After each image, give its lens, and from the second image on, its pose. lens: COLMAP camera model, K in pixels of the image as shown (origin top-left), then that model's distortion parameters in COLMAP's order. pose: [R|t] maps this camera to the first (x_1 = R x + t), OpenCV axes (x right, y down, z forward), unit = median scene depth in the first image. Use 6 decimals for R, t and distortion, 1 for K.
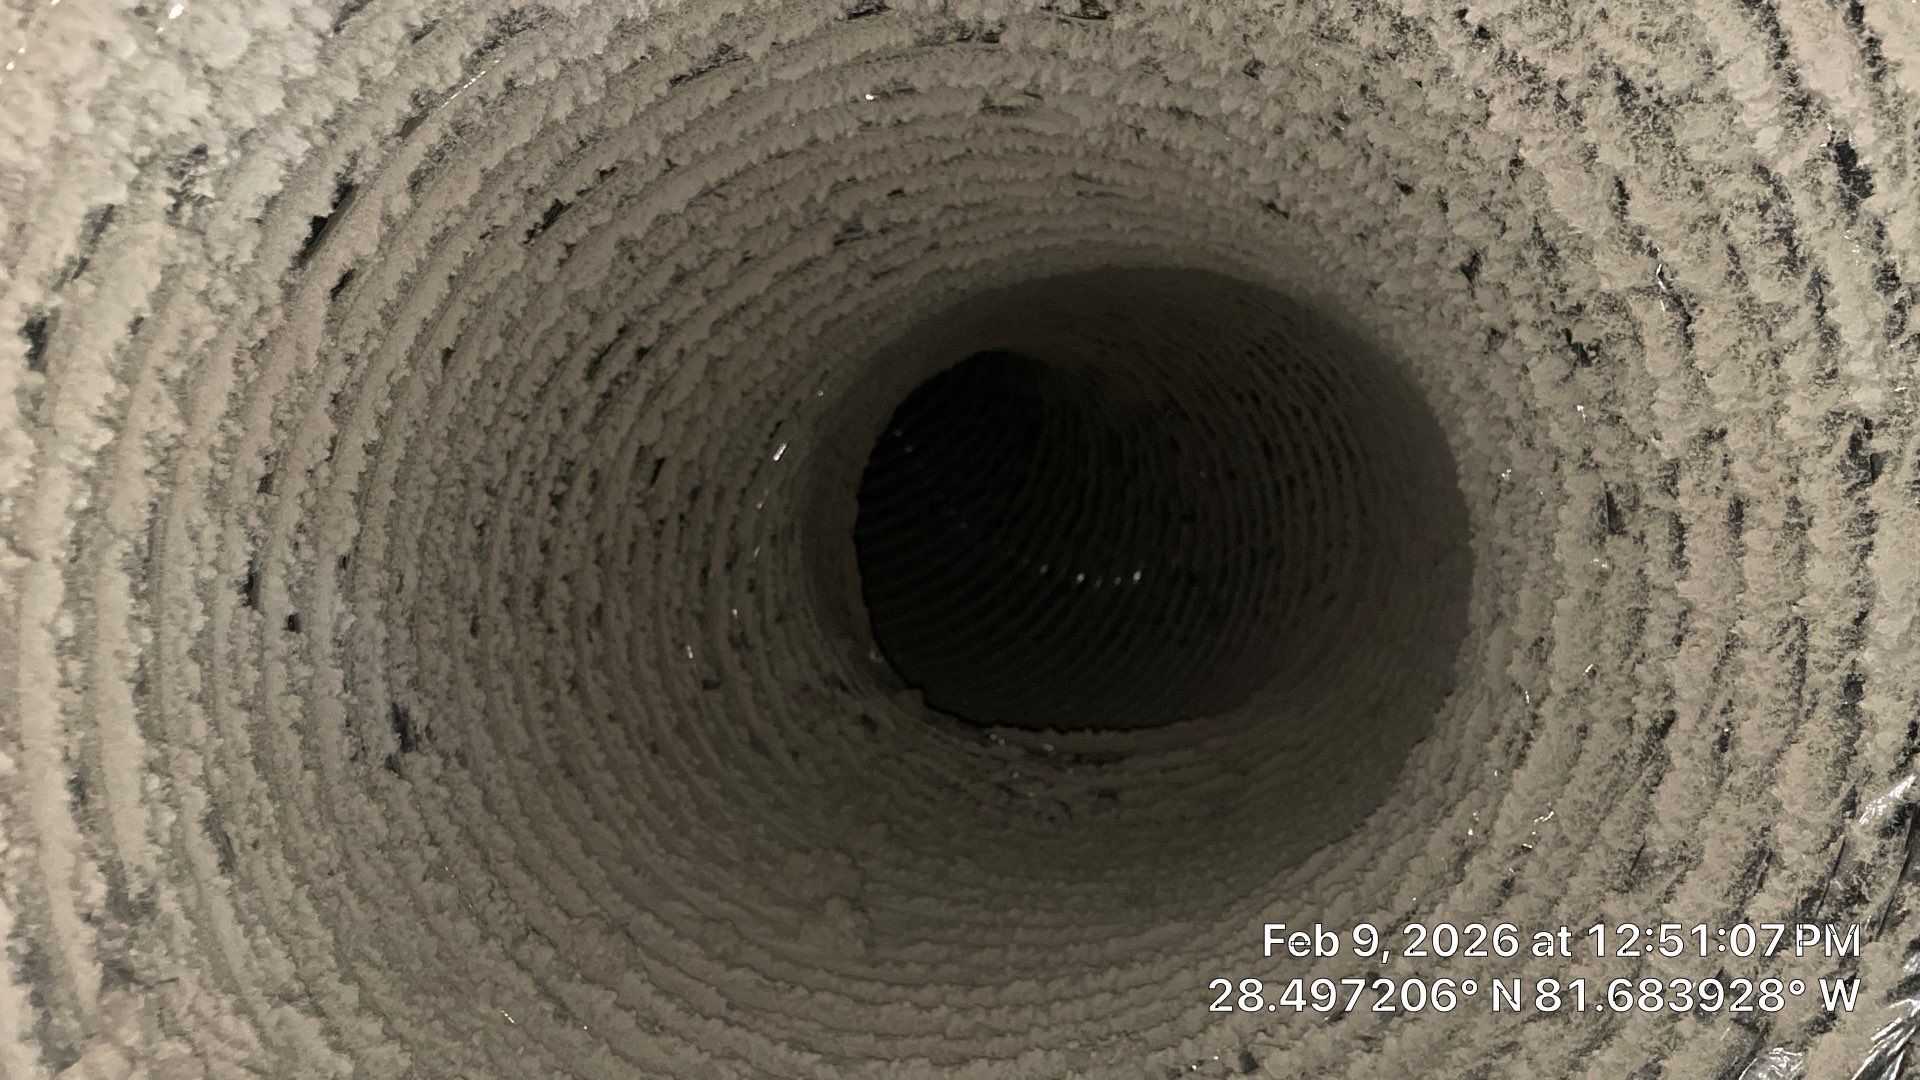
lens RADIAL K [[1459.3, 0, 992.4], [0, 1459.3, 498.1], [0, 0, 1]] dist [0.041361, -0.089063]
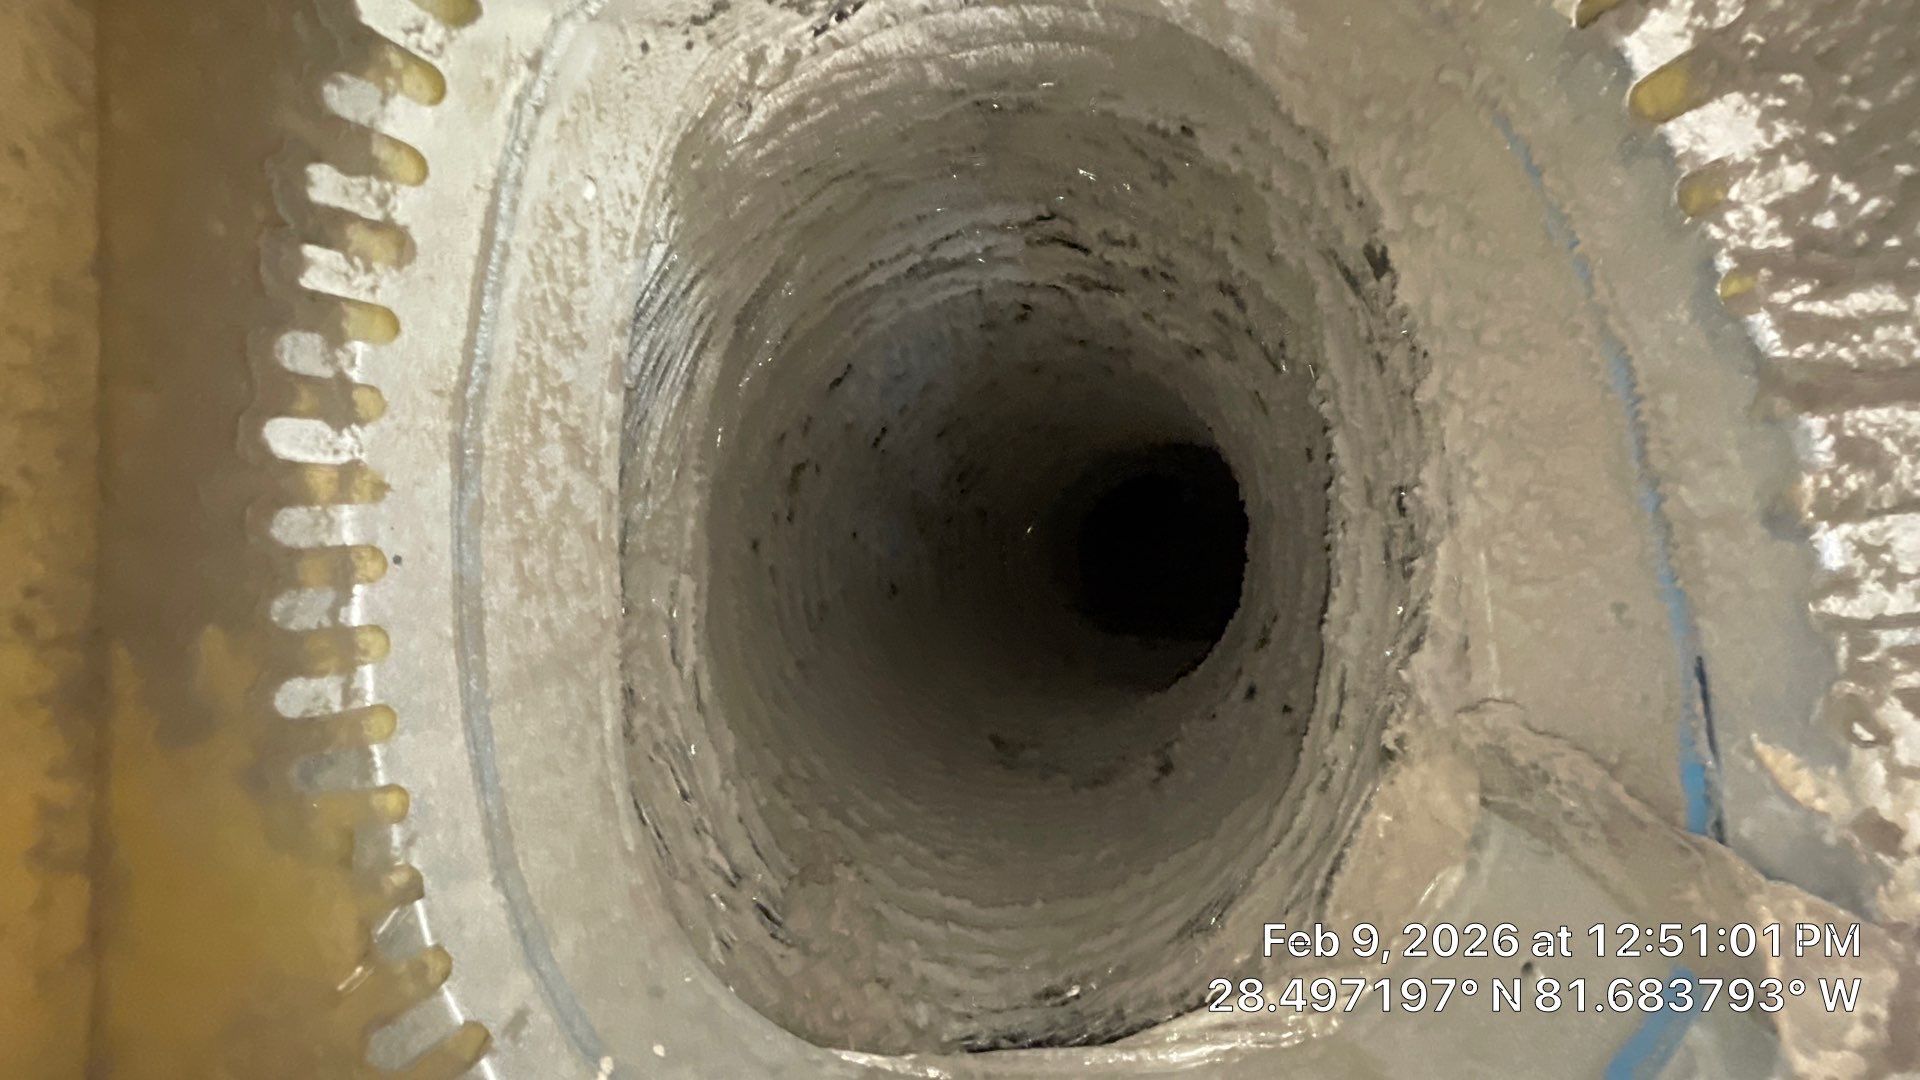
lens RADIAL K [[773.1, 0, 974.6], [0, 773.1, 535.5], [0, 0, 1]] dist [-0.002863, -0.000276]
pose [[0.952581, 0.051513, -0.299892, 0.299161], [-0.056823, 0.998344, -0.009005, 0.050562], [0.298931, 0.025619, 0.953931, -0.630081]]
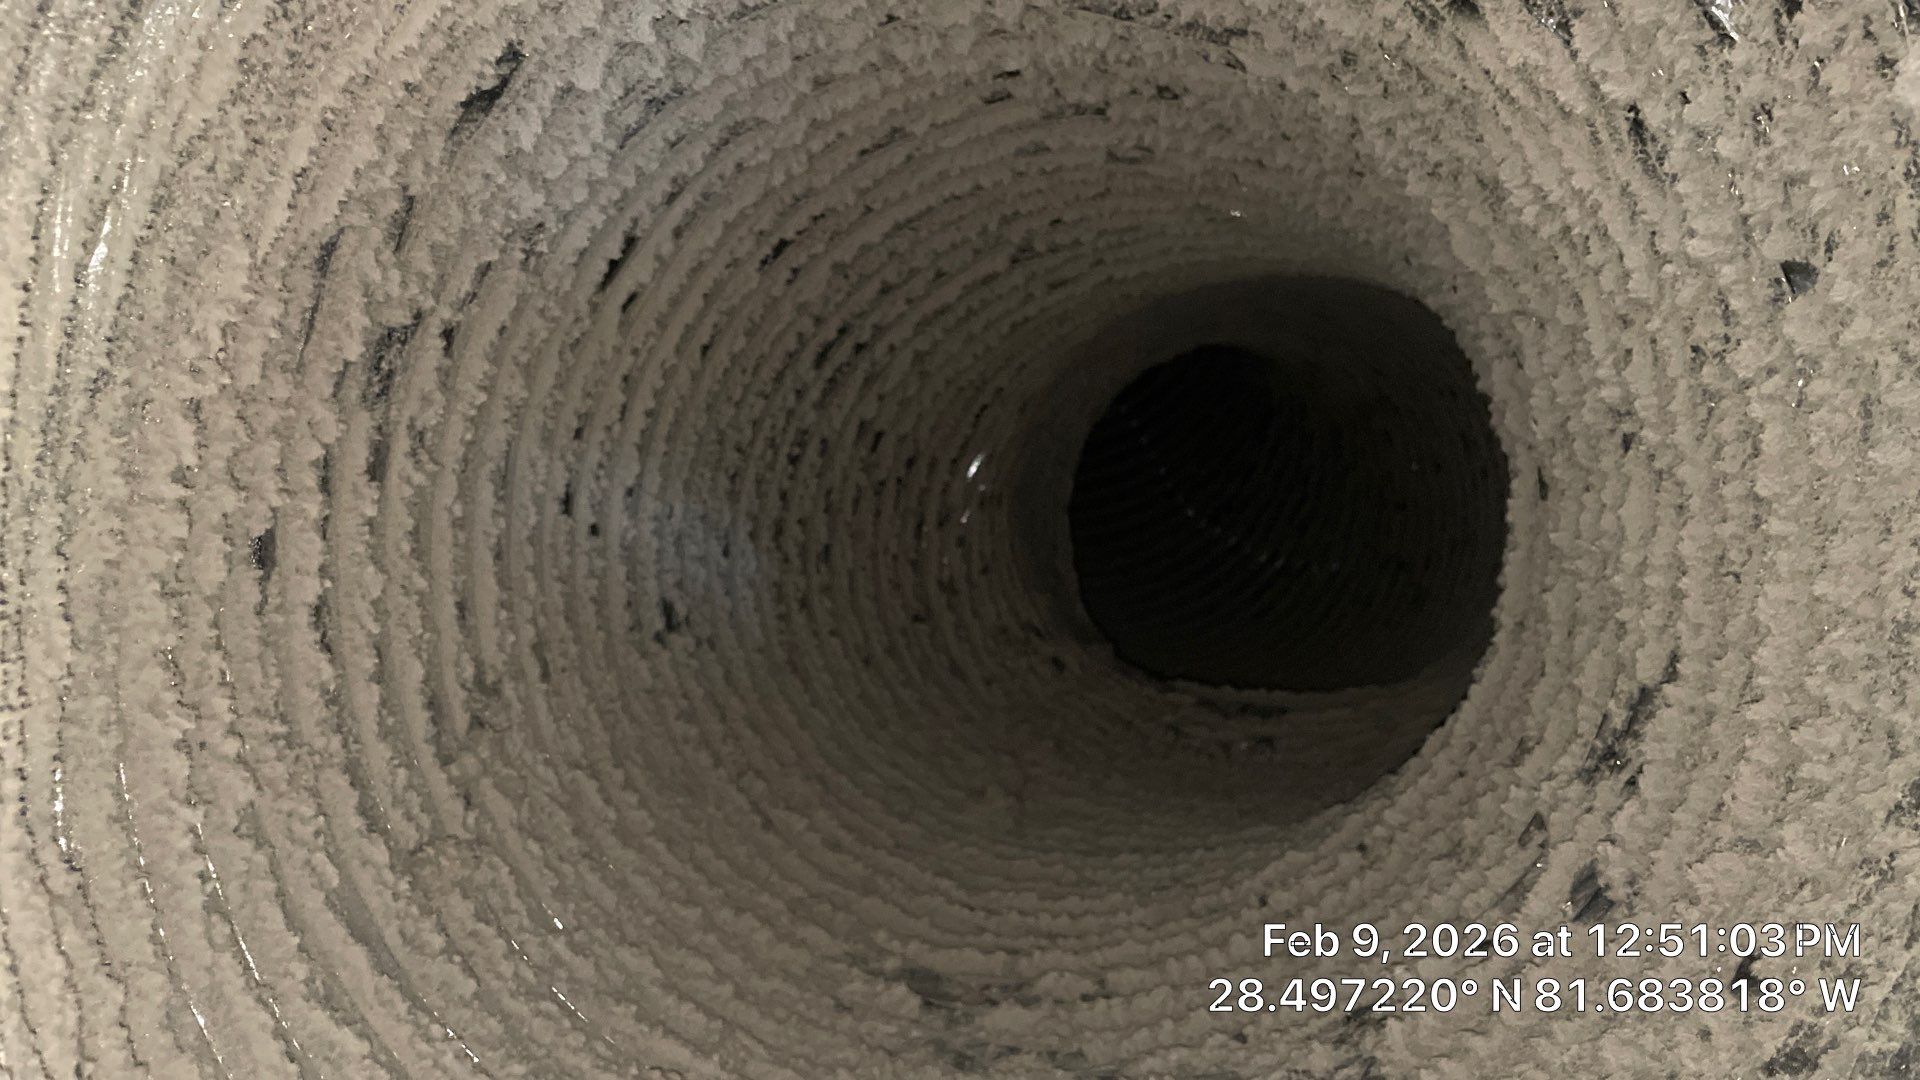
lens RADIAL K [[1459.3, 0, 962.1], [0, 1459.3, 497.0], [0, 0, 1]] dist [0.041361, -0.089063]
pose [[0.974686, 0.034884, -0.220842, 0.186073], [-0.033773, 0.999391, 0.008808, 0.023991], [0.221015, -0.001126, 0.975270, -0.316147]]
